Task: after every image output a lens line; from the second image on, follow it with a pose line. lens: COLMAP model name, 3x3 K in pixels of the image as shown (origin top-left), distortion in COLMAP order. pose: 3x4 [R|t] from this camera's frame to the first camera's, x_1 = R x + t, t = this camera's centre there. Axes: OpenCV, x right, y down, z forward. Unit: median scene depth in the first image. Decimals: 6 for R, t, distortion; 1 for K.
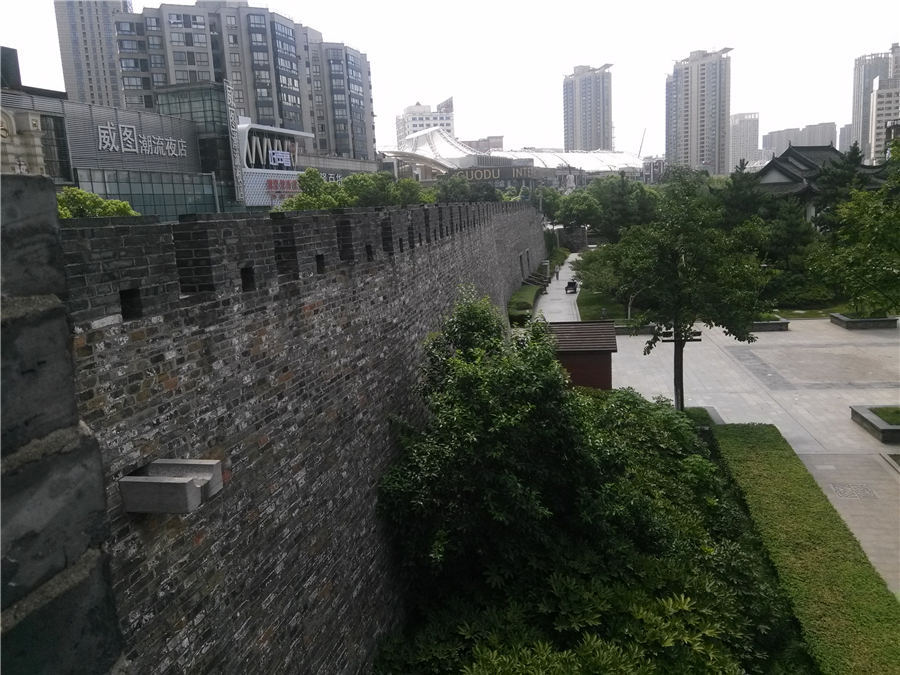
lens RADIAL K [[745.9, 0, 456.2], [0, 745.9, 335.1], [0, 0, 1]] dist [0.090934, -0.123453]
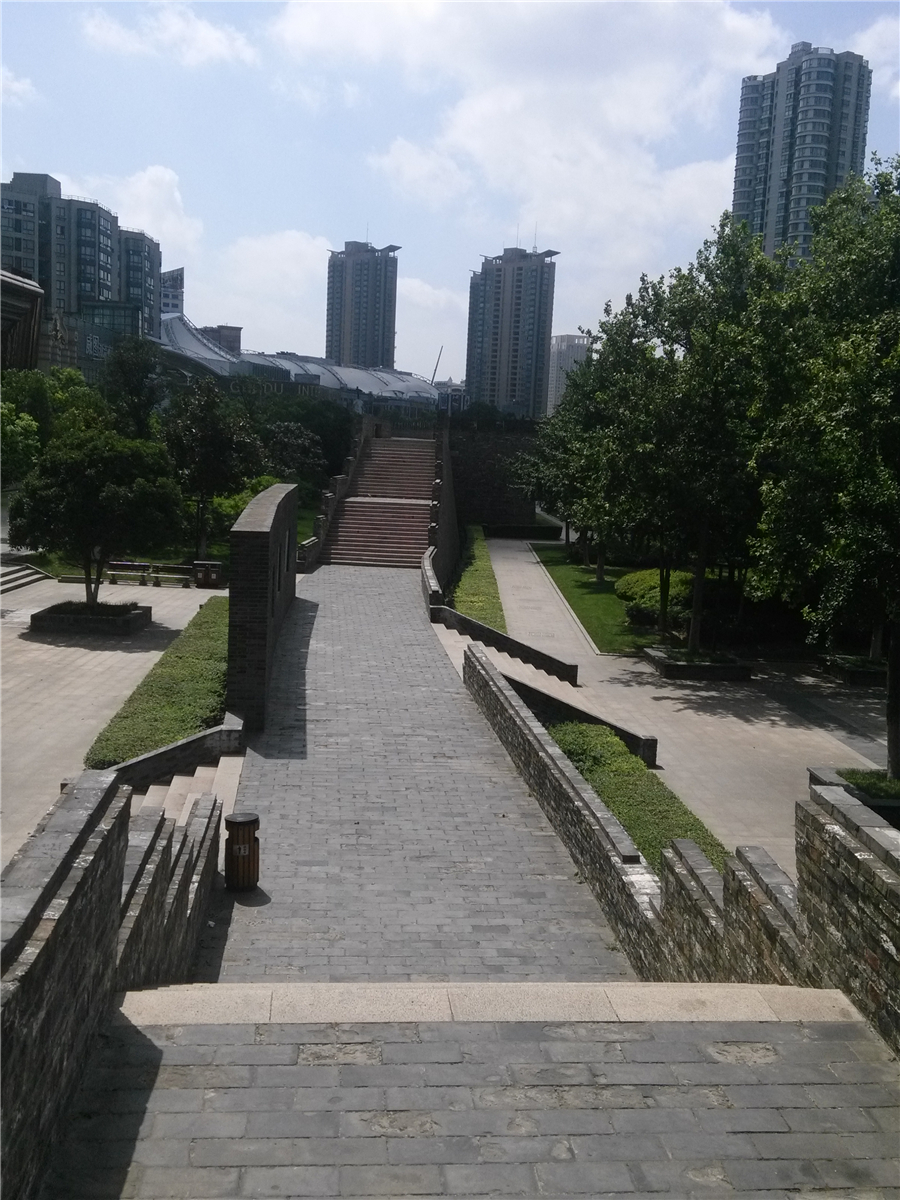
lens RADIAL K [[1299.1, 0, 450.0], [0, 1299.1, 600.0], [0, 0, 1]] dist [0.156439, -0.259454]
pose [[0.961098, 0.066538, 0.268072, -0.074917], [-0.053266, 0.996981, -0.056487, 0.050319], [-0.271022, 0.040010, 0.961741, -0.244696]]
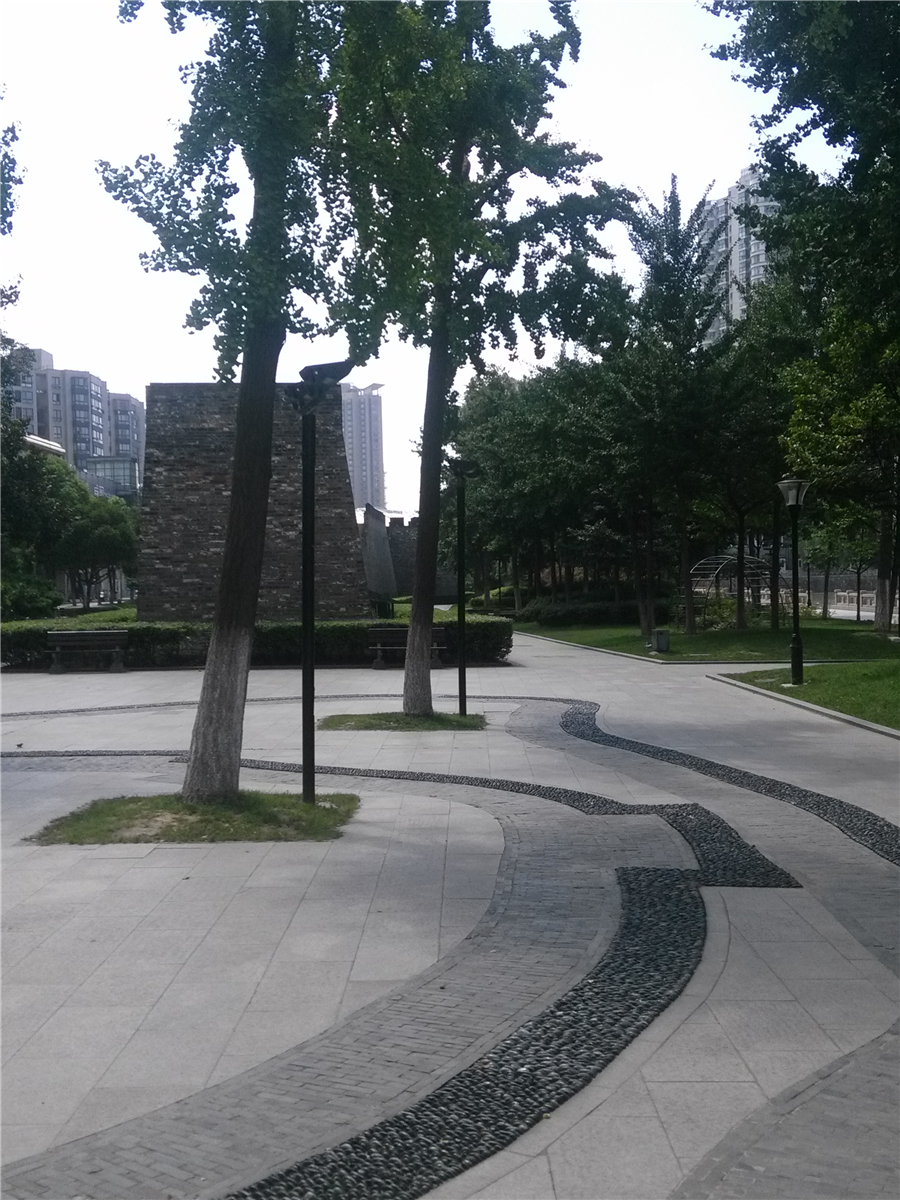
lens RADIAL K [[1499.0, 0, 450.0], [0, 1499.0, 600.0], [0, 0, 1]] dist [0.171863, -0.006530]
pose [[0.967944, 0.028635, 0.249528, -0.089741], [0.014984, 0.985127, -0.171172, 0.085633], [-0.250719, 0.169424, 0.953119, -0.363865]]
